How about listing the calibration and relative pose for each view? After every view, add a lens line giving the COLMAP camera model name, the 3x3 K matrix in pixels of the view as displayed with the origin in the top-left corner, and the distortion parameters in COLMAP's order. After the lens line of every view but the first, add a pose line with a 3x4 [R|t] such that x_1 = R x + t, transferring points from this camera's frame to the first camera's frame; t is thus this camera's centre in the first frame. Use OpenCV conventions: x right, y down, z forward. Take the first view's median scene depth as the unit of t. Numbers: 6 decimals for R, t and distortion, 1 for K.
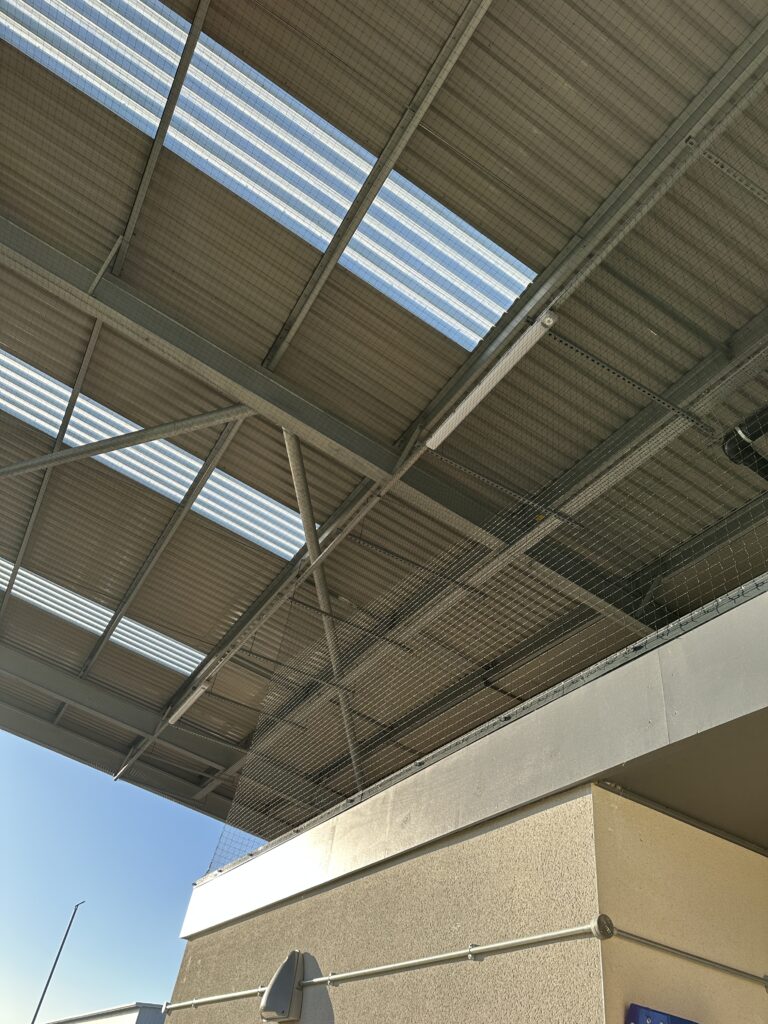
lens RADIAL K [[741.7, 0, 379.0], [0, 741.7, 502.6], [0, 0, 1]] dist [0.008030, 0.000292]
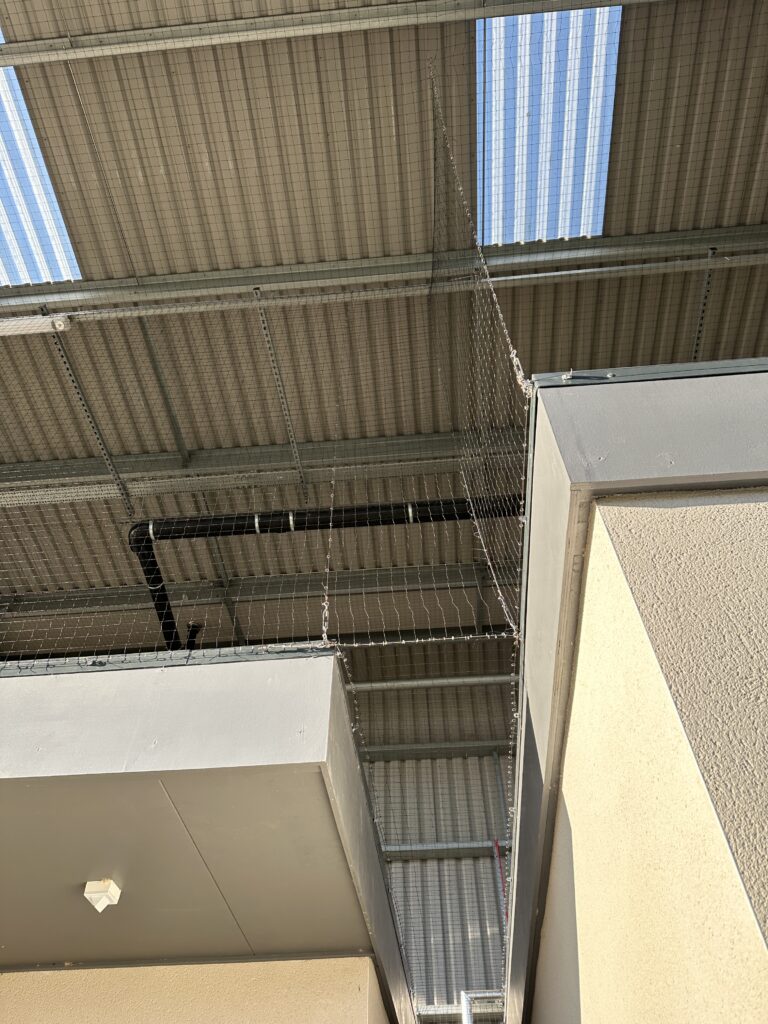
lens RADIAL K [[731.3, 0, 384.0], [0, 731.3, 512.0], [0, 0, 1]] dist [0.010282, -0.004794]
pose [[0.562929, 0.533267, 0.631456, -0.005973], [-0.487726, 0.831133, -0.267099, 0.006370], [-0.667259, -0.157620, 0.727957, 0.008798]]
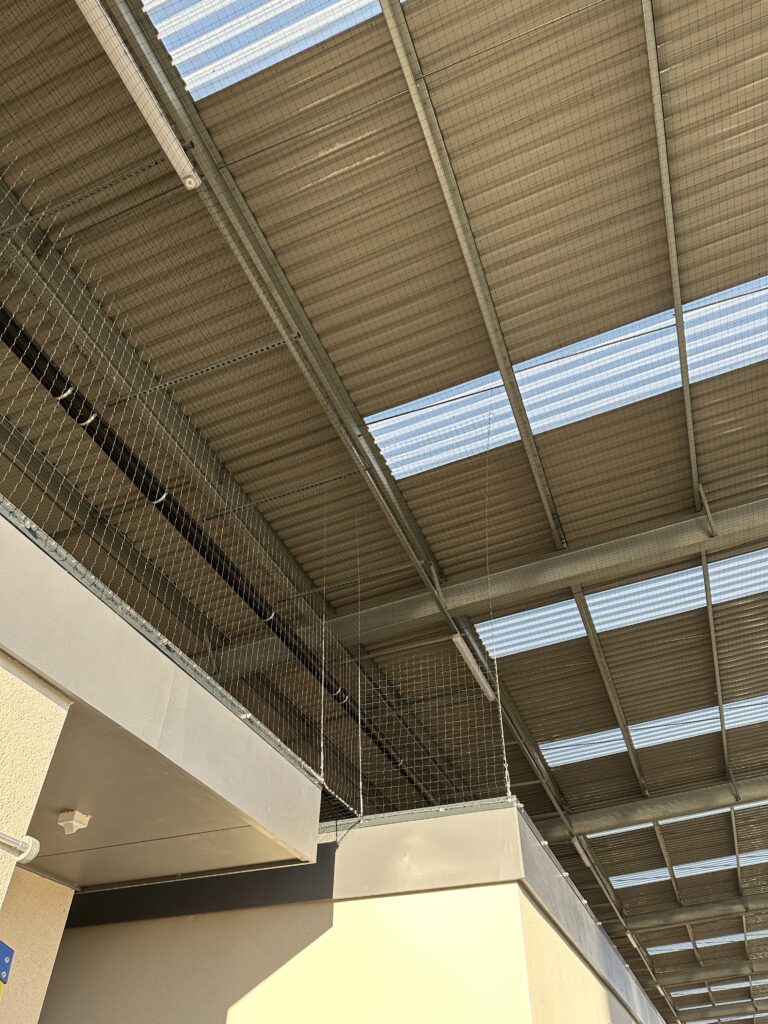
lens RADIAL K [[731.3, 0, 384.0], [0, 731.3, 512.0], [0, 0, 1]] dist [0.010282, -0.004794]
pose [[-0.609985, 0.412564, 0.676542, -0.615428], [-0.614128, 0.293409, -0.732637, 0.660406], [-0.500764, -0.862381, 0.074392, 0.838171]]
